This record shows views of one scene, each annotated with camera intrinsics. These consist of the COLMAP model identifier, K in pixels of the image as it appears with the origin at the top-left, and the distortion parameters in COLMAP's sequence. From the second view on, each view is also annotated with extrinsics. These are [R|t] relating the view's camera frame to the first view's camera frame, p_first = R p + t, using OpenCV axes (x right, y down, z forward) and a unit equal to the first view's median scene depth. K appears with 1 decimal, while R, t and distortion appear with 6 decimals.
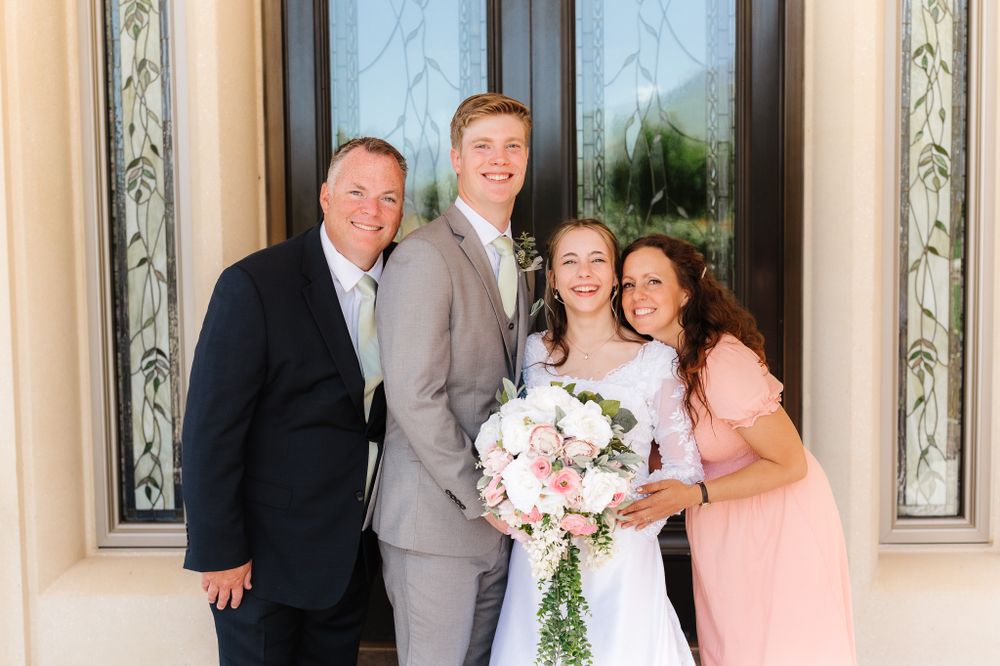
lens RADIAL K [[1004.0, 0, 497.8], [0, 1004.0, 334.5], [0, 0, 1]] dist [-0.024355, 0.000000]
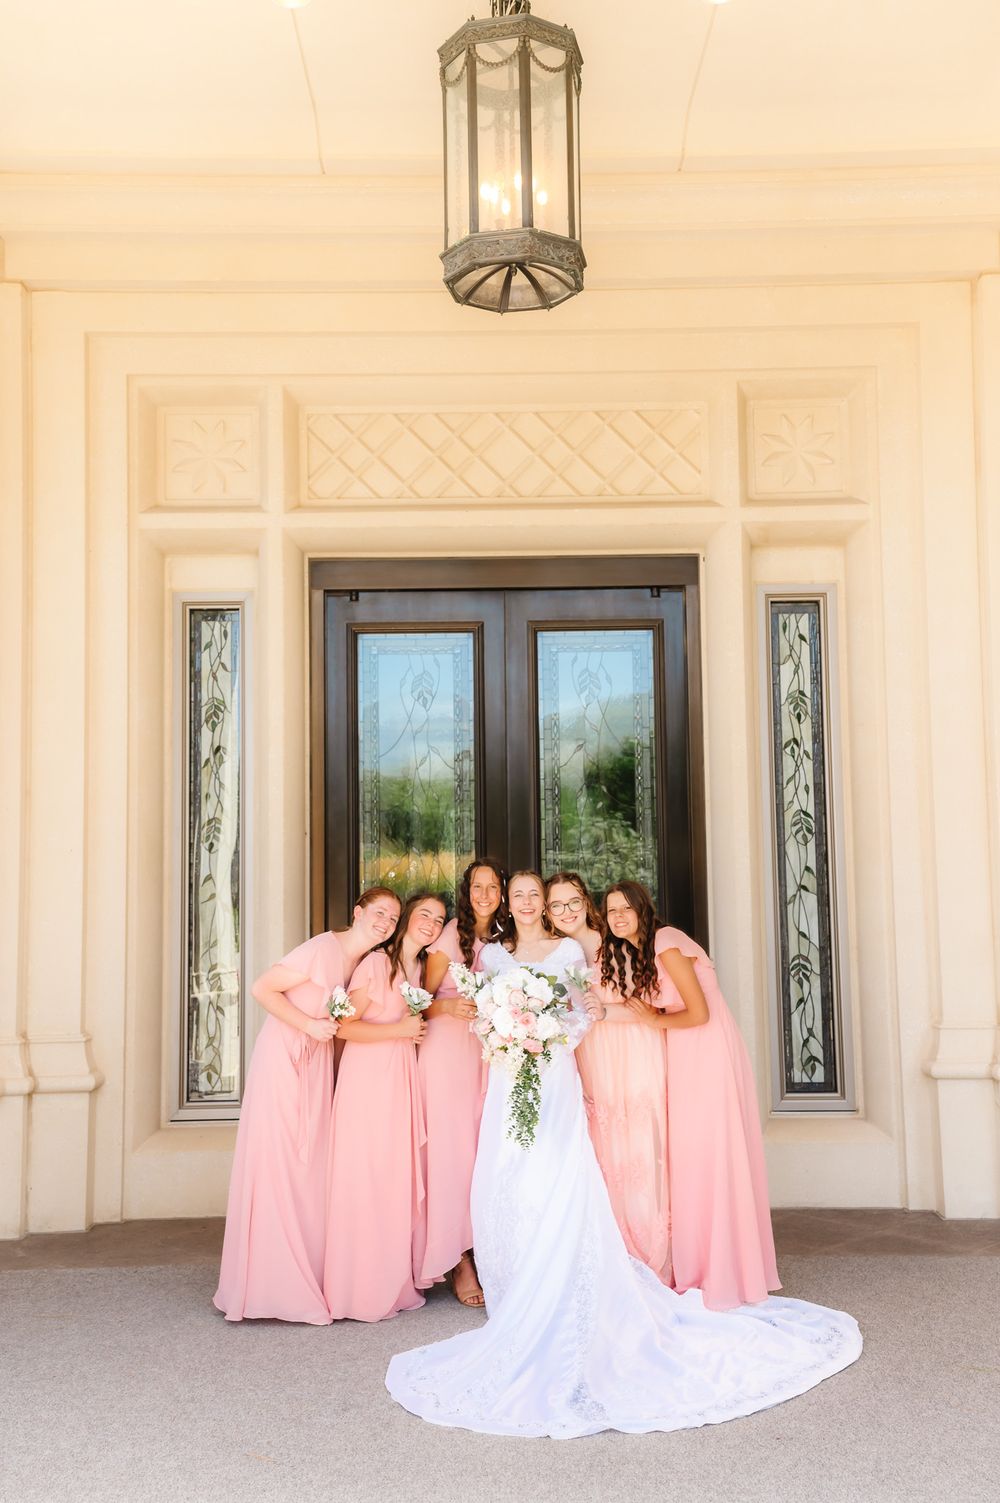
lens RADIAL K [[1477.6, 0, 494.0], [0, 1477.6, 760.8], [0, 0, 1]] dist [0.045106, 0.000000]
pose [[0.999573, 0.001613, 0.029191, -0.042631], [0.002786, 0.988678, -0.150029, 0.044503], [-0.029102, 0.150046, 0.988251, -0.983575]]
